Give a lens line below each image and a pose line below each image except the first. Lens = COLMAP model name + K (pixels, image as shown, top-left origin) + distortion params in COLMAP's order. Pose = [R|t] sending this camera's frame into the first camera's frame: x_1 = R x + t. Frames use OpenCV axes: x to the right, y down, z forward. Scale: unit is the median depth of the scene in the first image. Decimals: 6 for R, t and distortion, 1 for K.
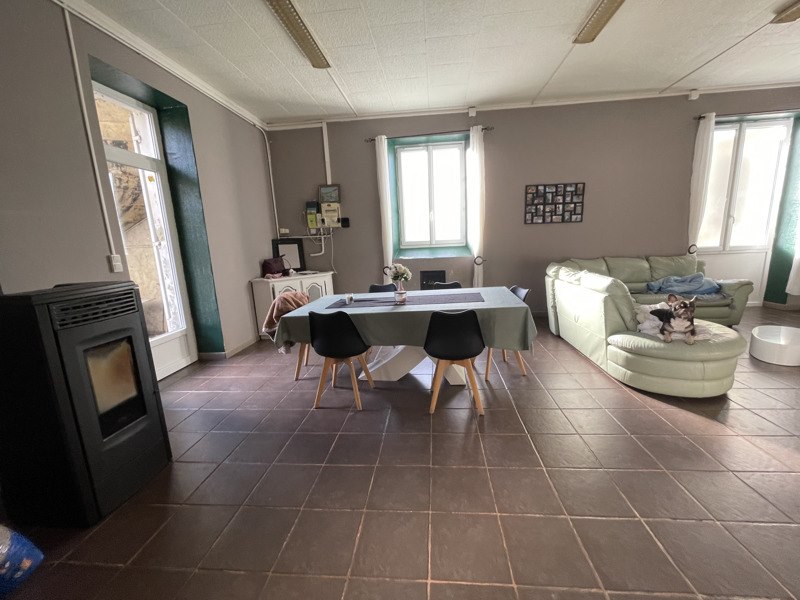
lens RADIAL K [[325.8, 0, 403.1], [0, 325.8, 296.5], [0, 0, 1]] dist [-0.000904, 0.000044]
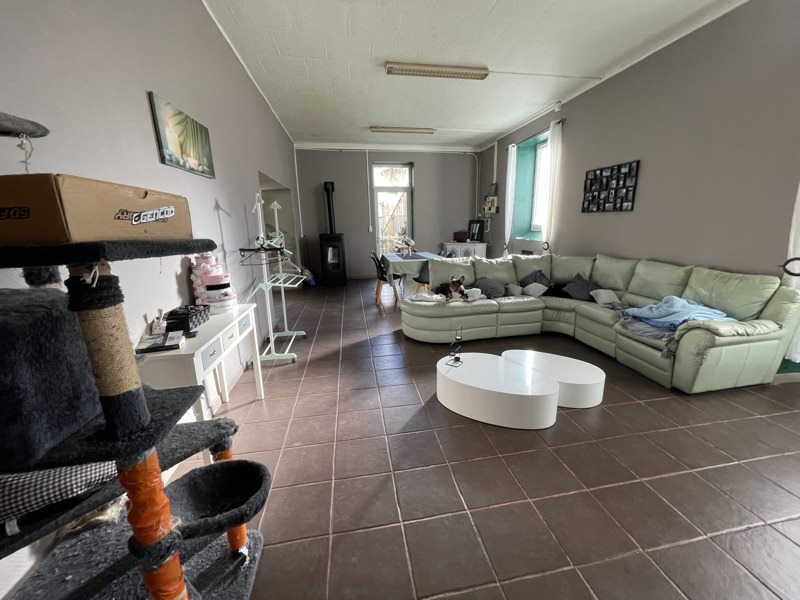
lens RADIAL K [[325.8, 0, 405.8], [0, 325.8, 301.3], [0, 0, 1]] dist [-0.000904, 0.000044]
pose [[0.257838, 0.263065, -0.929686, 1.221537], [-0.160590, 0.960505, 0.227247, -0.106931], [0.952749, 0.090705, 0.289901, 0.253491]]
